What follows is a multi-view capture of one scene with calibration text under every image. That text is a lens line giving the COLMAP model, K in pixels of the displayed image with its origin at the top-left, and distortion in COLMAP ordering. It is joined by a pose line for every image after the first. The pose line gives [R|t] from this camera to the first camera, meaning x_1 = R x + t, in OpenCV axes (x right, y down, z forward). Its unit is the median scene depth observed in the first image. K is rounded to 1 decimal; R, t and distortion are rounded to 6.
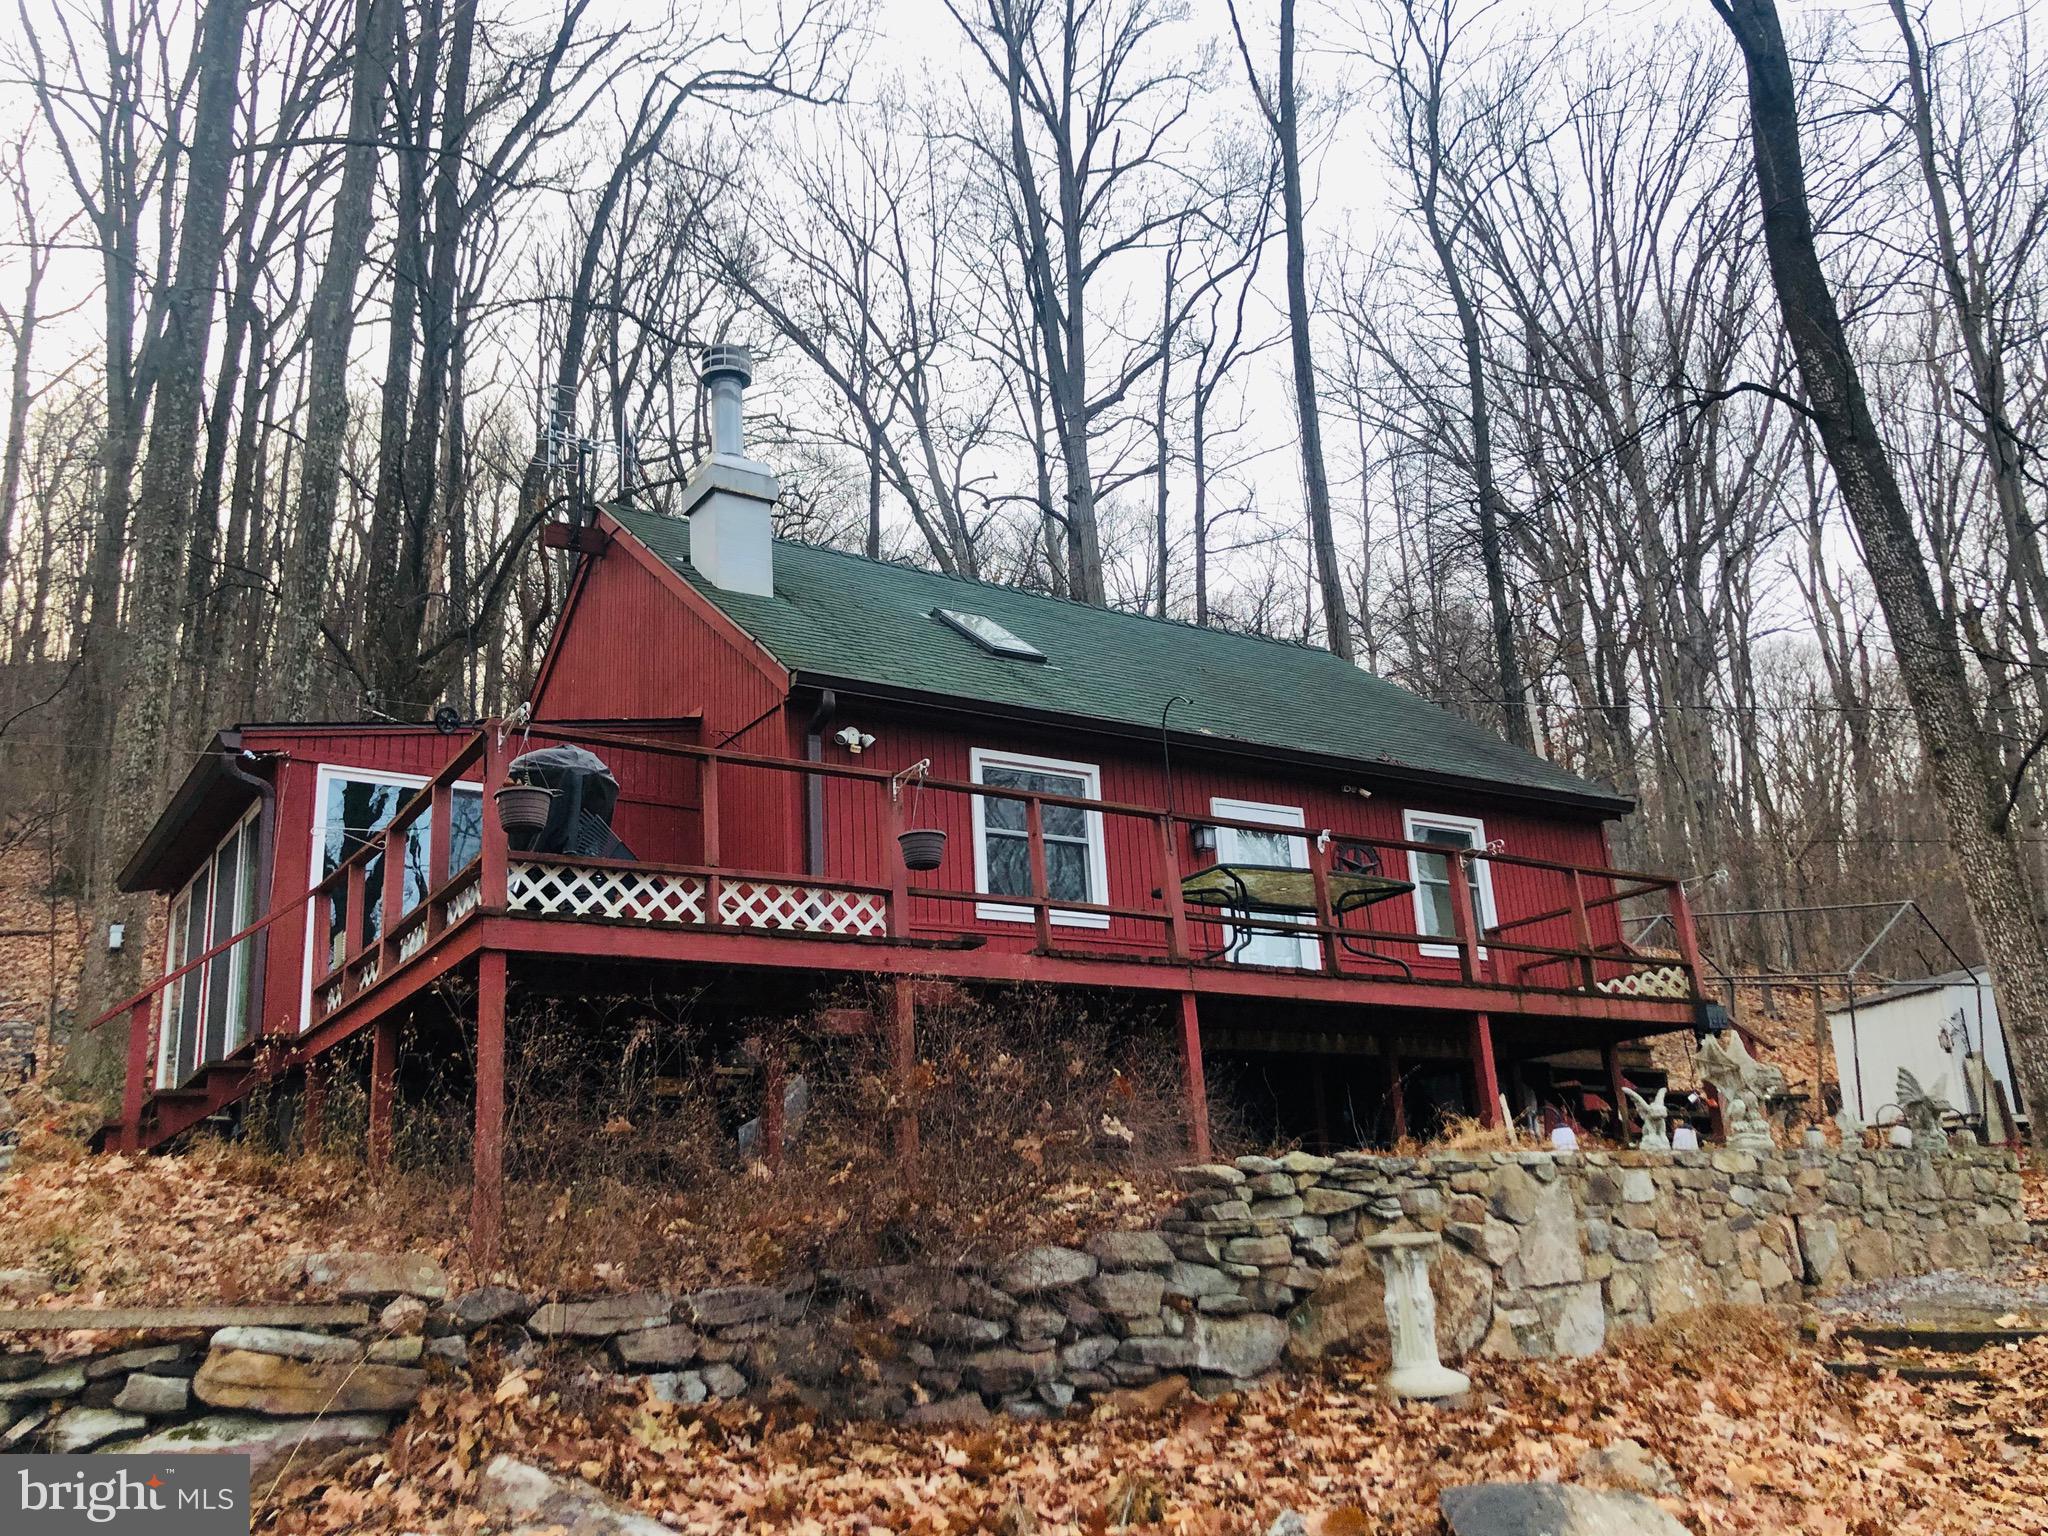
lens RADIAL K [[1757.0, 0, 1024.0], [0, 1757.0, 768.0], [0, 0, 1]] dist [-0.017131, 0.083794]
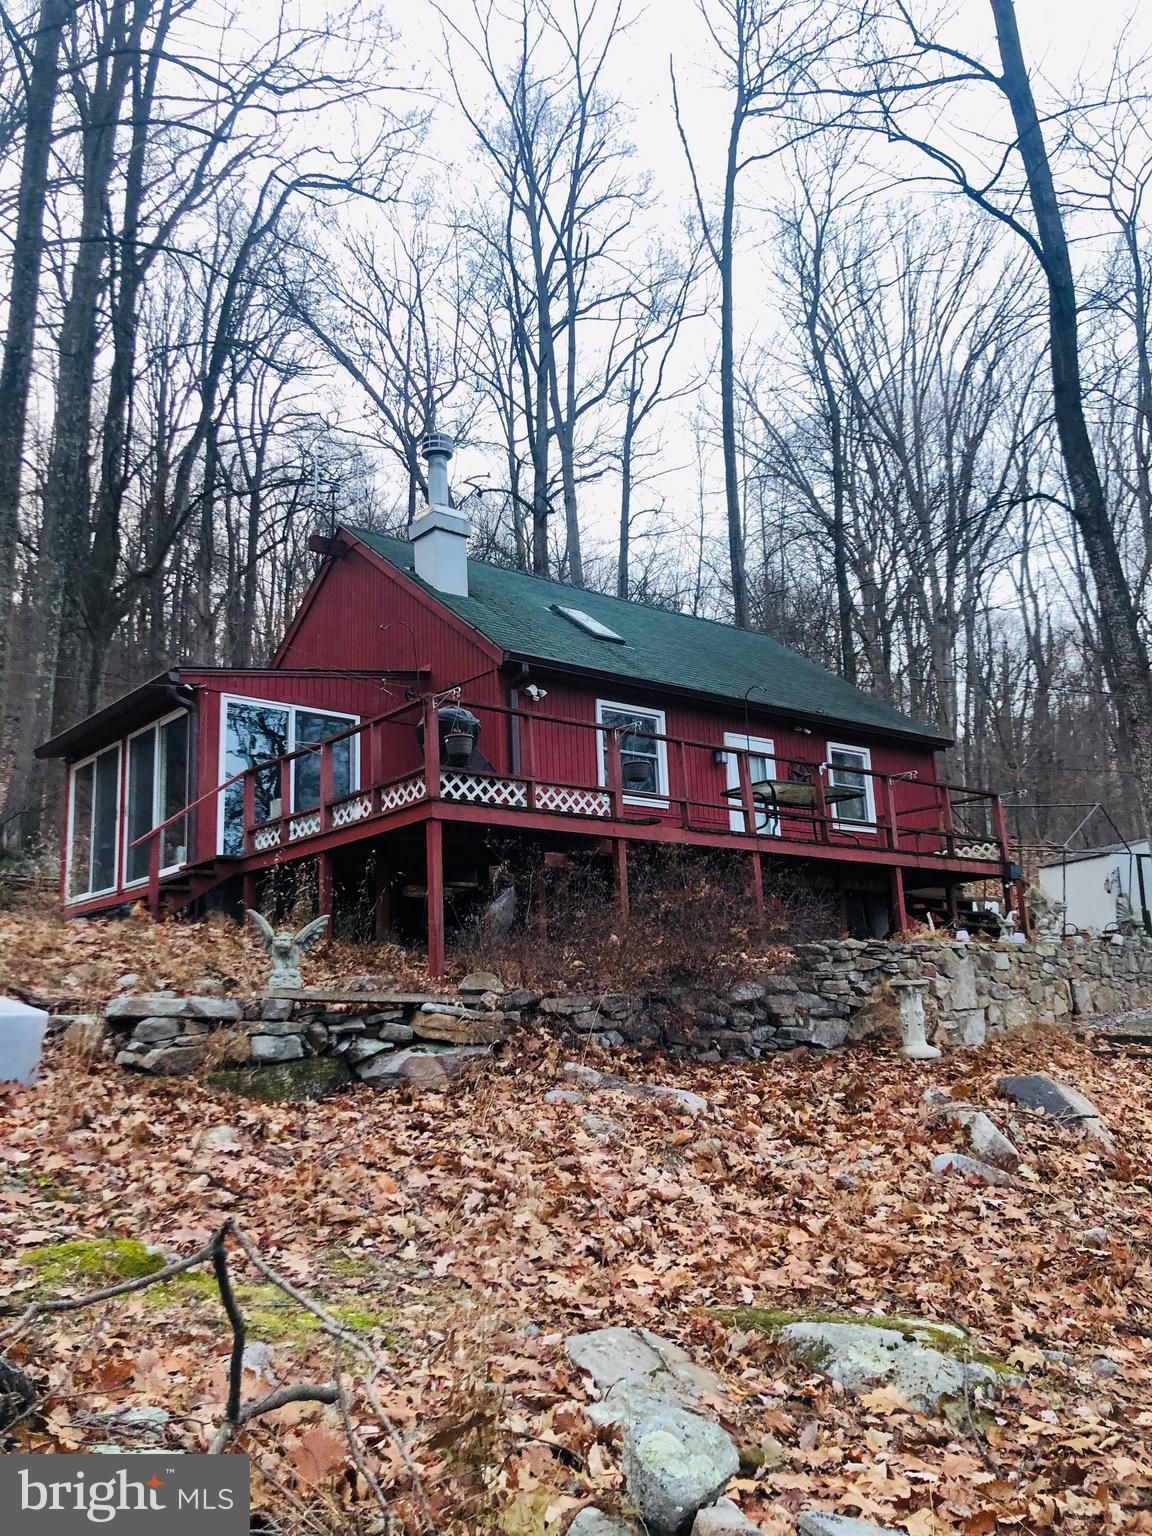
lens RADIAL K [[1280.5, 0, 576.0], [0, 1280.5, 768.0], [0, 0, 1]] dist [0.009302, 0.001125]
pose [[0.992597, 0.040561, 0.114482, -0.192269], [-0.049316, 0.995985, 0.074705, -0.036819], [-0.110992, -0.079798, 0.990612, -0.218297]]
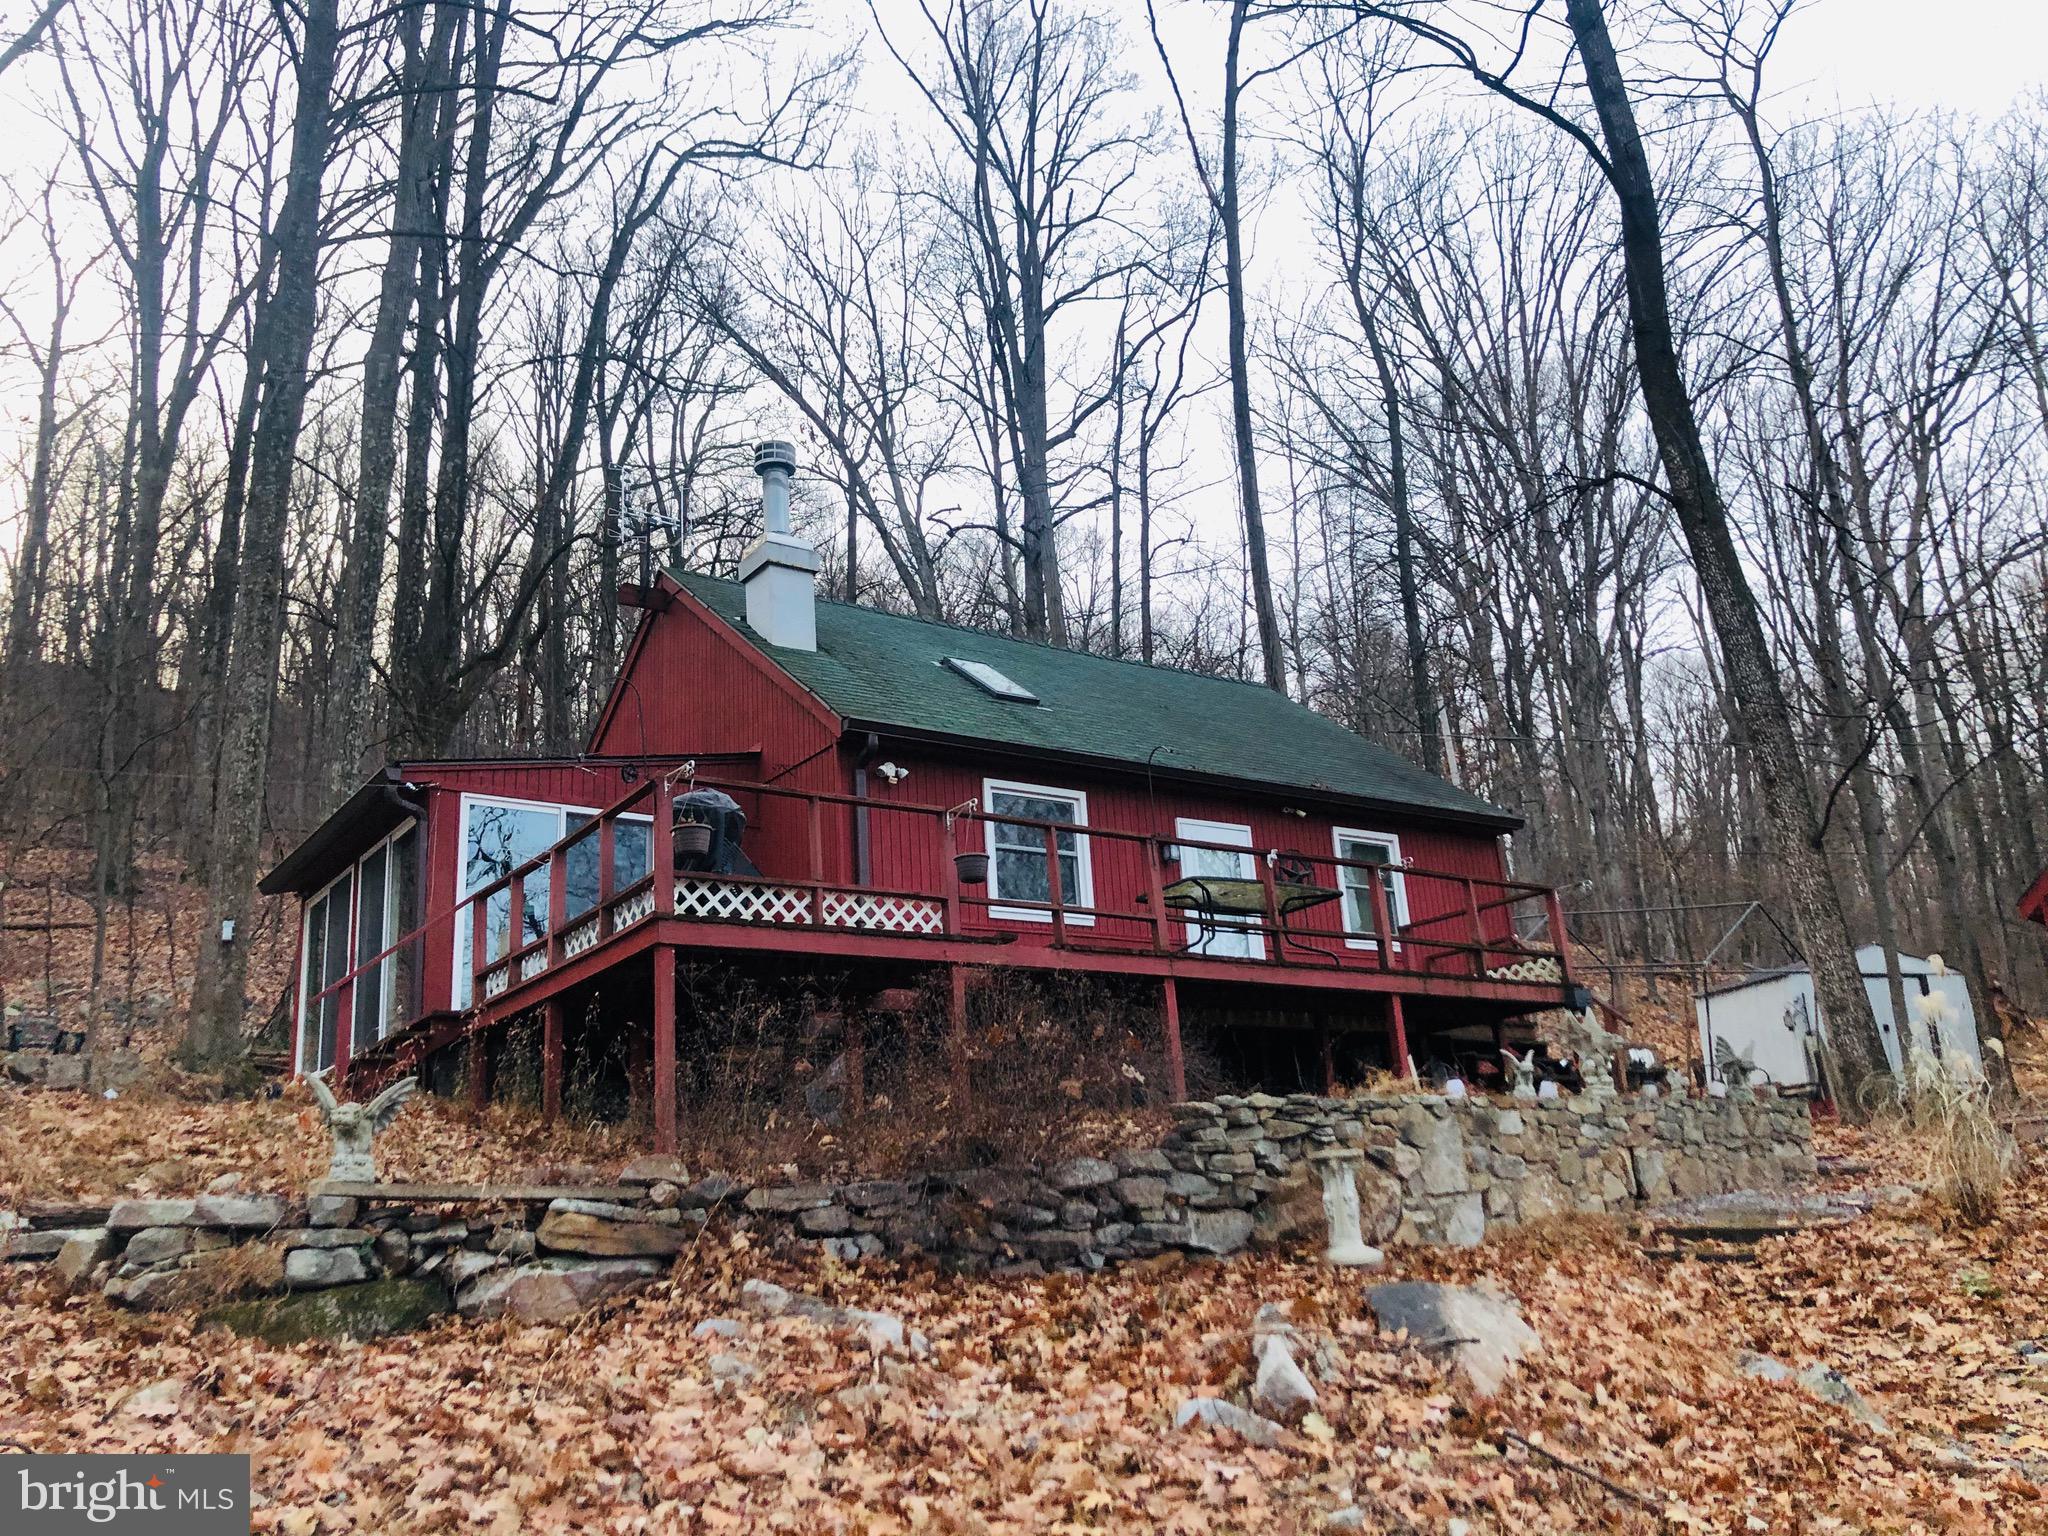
lens RADIAL K [[1689.7, 0, 1013.0], [0, 1689.7, 758.0], [0, 0, 1]] dist [0.025011, -0.017225]
pose [[0.999563, 0.004111, 0.029265, -0.045558], [-0.003994, 0.999984, -0.004067, -0.021921], [-0.029282, 0.003948, 0.999563, -0.188881]]
